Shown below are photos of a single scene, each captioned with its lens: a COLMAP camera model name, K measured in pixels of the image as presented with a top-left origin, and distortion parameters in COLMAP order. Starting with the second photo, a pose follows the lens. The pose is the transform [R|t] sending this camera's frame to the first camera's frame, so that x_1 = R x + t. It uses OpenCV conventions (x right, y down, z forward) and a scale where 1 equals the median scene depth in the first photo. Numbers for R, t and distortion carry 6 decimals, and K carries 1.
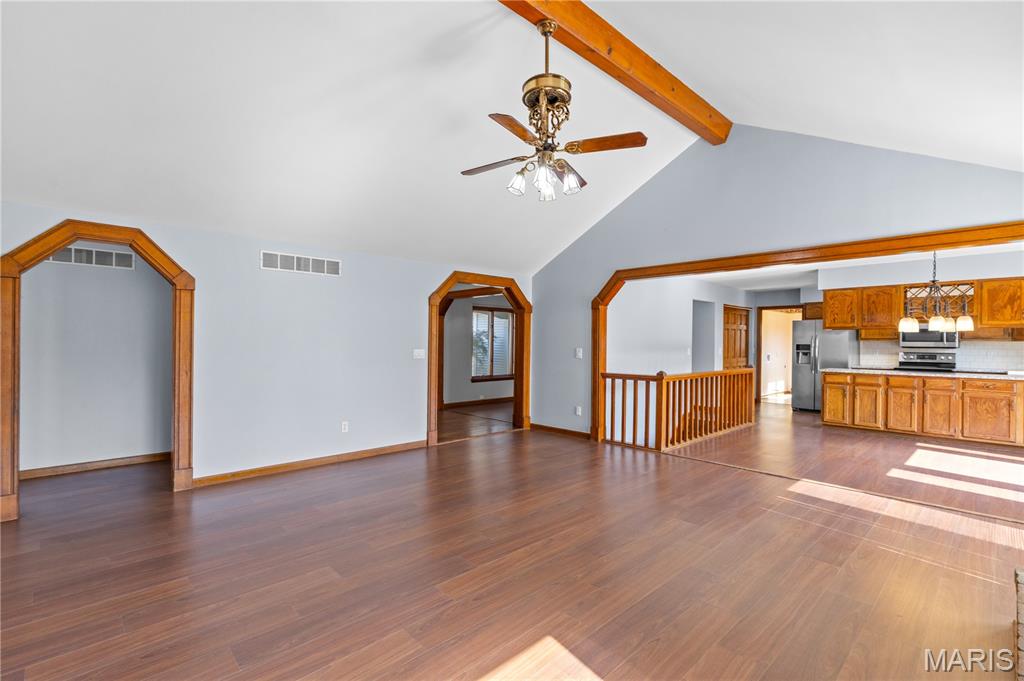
lens RADIAL K [[471.8, 0, 516.1], [0, 471.8, 353.2], [0, 0, 1]] dist [0.000255, 0.000268]
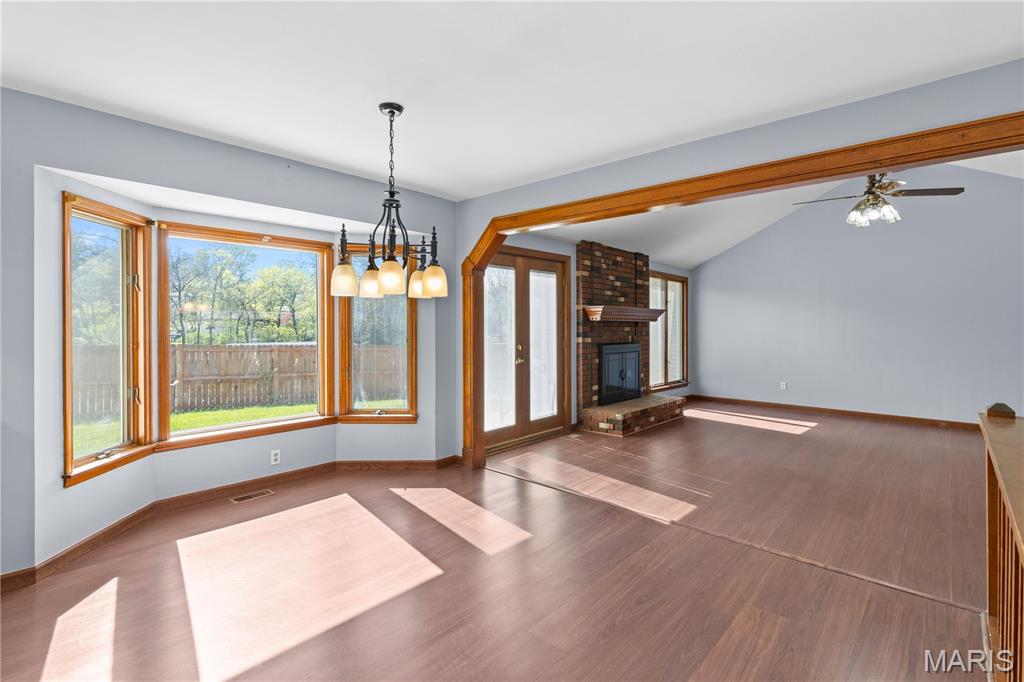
lens RADIAL K [[489.9, 0, 497.9], [0, 489.9, 322.5], [0, 0, 1]] dist [0.001763, 0.000637]
pose [[-0.998079, -0.010197, -0.061109, 0.546175], [-0.011612, 0.999672, 0.022841, -0.021388], [0.060856, 0.023506, -0.997870, 1.022711]]
